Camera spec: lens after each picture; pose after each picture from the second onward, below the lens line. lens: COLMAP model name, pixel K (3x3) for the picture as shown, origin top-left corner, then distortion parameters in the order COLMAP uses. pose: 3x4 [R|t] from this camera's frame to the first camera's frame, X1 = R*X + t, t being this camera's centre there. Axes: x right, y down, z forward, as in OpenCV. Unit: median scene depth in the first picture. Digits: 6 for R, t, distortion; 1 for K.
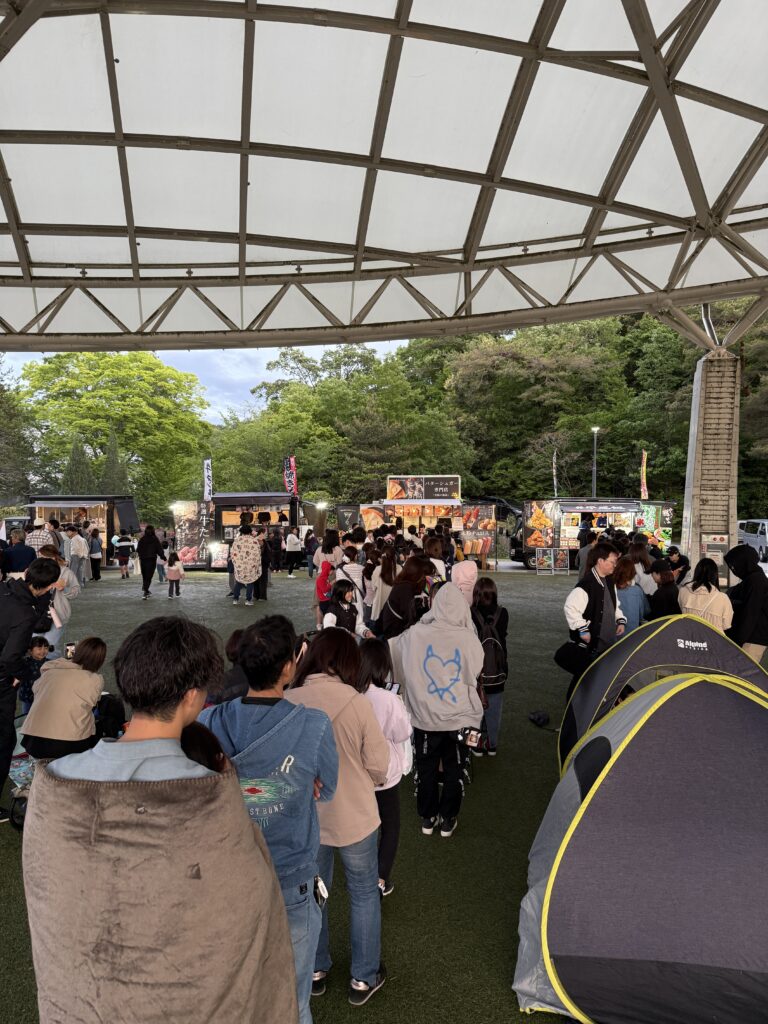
lens RADIAL K [[720.4, 0, 384.0], [0, 720.4, 511.9], [0, 0, 1]] dist [-0.004597, 0.002240]
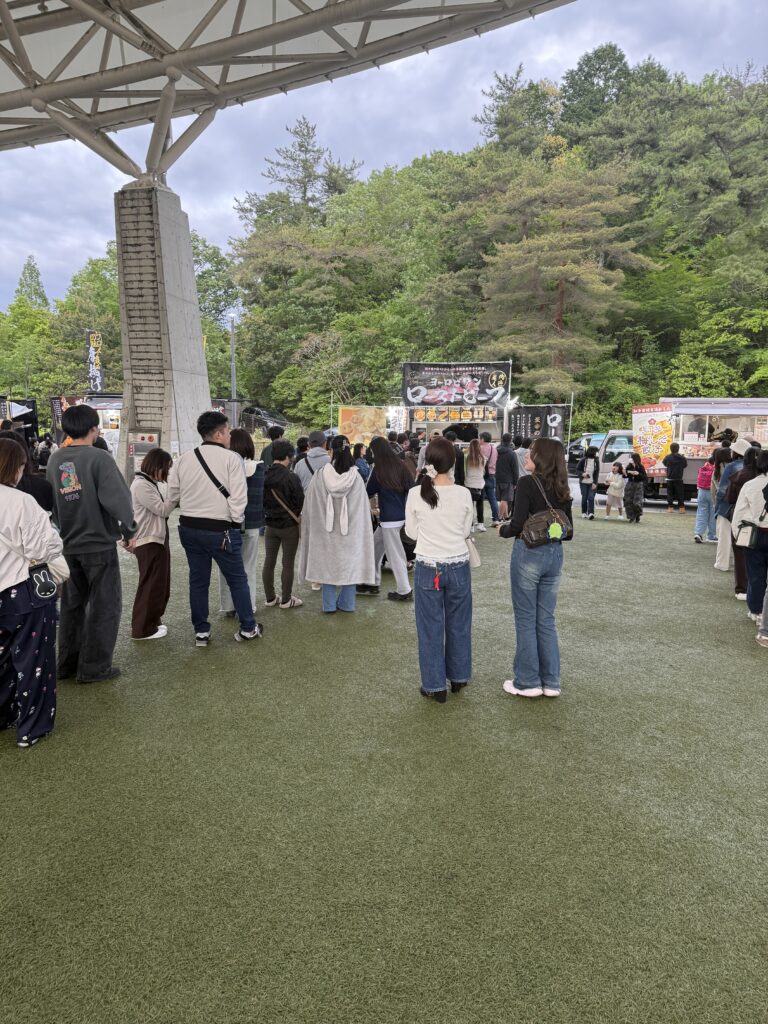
lens RADIAL K [[720.4, 0, 384.7], [0, 720.4, 512.7], [0, 0, 1]] dist [-0.004597, 0.002240]
pose [[0.997549, 0.024486, -0.065542, 0.765107], [-0.018077, 0.995155, 0.096645, 0.037773], [0.067591, -0.095223, 0.993159, 0.259572]]
